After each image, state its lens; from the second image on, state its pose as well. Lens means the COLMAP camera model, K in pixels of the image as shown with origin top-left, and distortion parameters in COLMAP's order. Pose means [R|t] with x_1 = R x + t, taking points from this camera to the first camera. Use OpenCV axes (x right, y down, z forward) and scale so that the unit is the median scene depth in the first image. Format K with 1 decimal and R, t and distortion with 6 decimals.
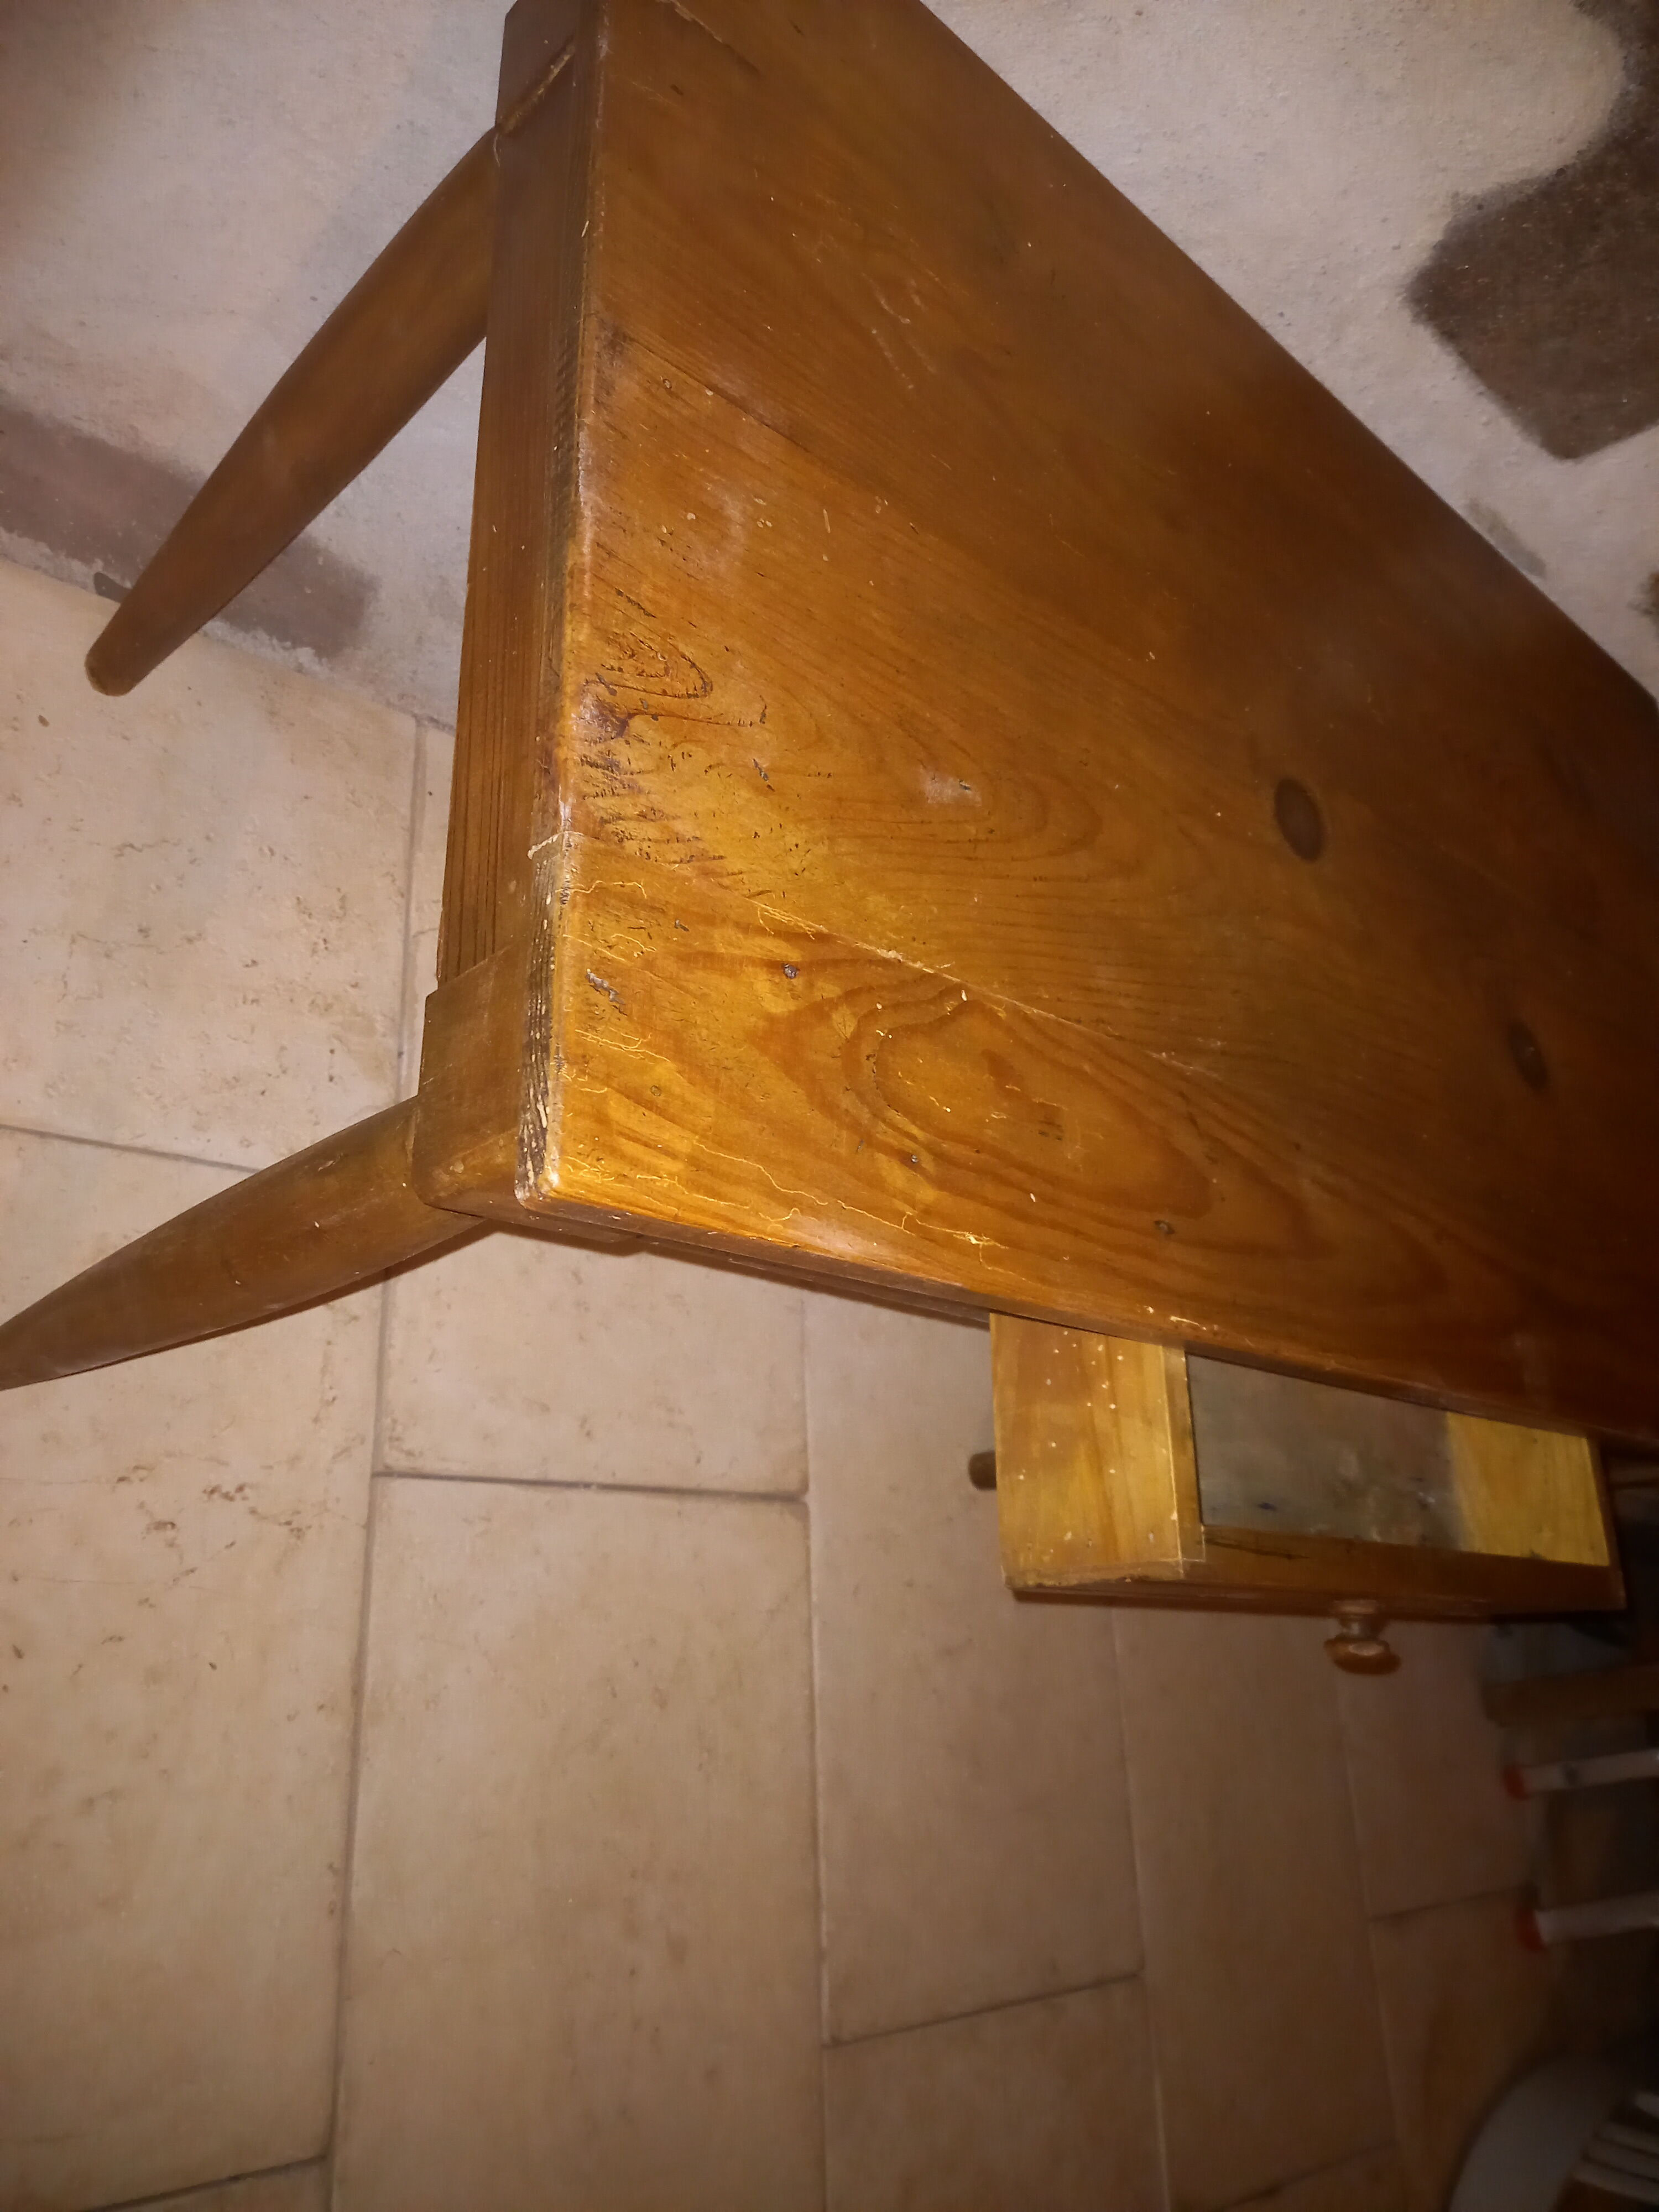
lens RADIAL K [[1599.8, 0, 835.5], [0, 1599.8, 1102.9], [0, 0, 1]] dist [0.060520, -0.059991]
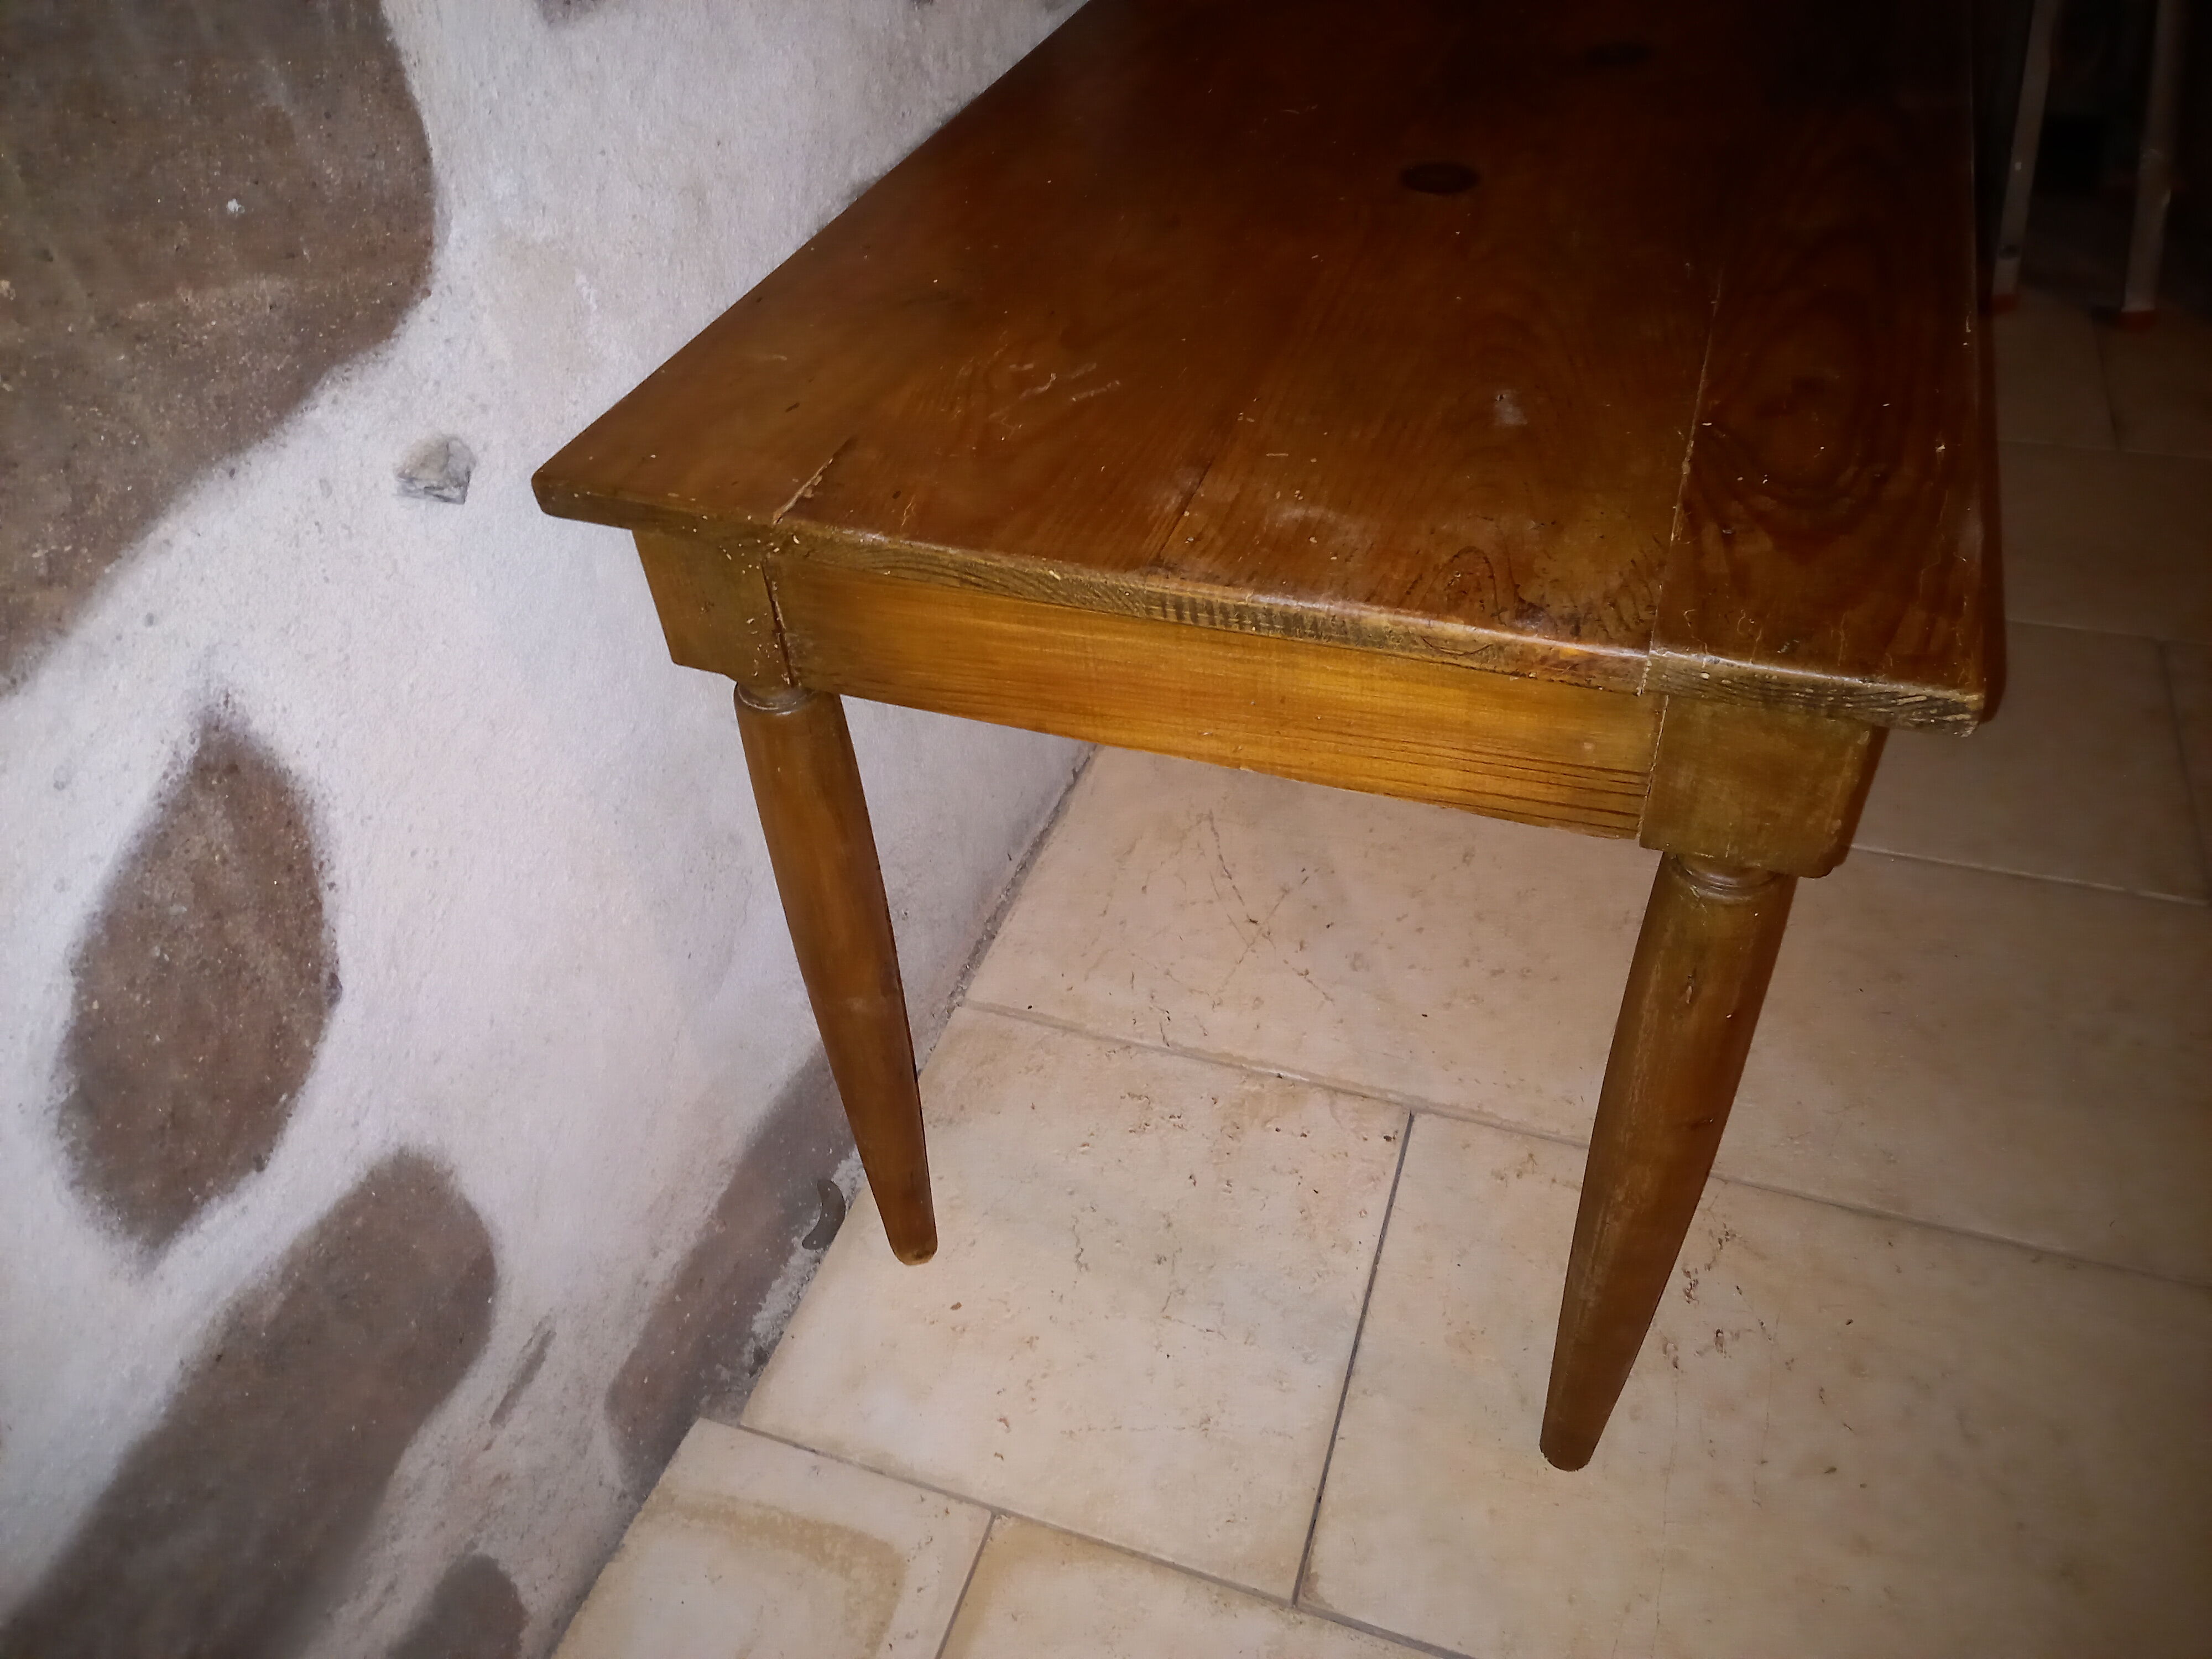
lens RADIAL K [[1599.8, 0, 1097.4], [0, 1599.8, 821.7], [0, 0, 1]] dist [0.060520, -0.059991]
pose [[0.223613, -0.974147, 0.032166, -0.188783], [0.973754, 0.224715, 0.036128, -0.263104], [-0.042422, 0.023243, 0.998829, -0.101072]]
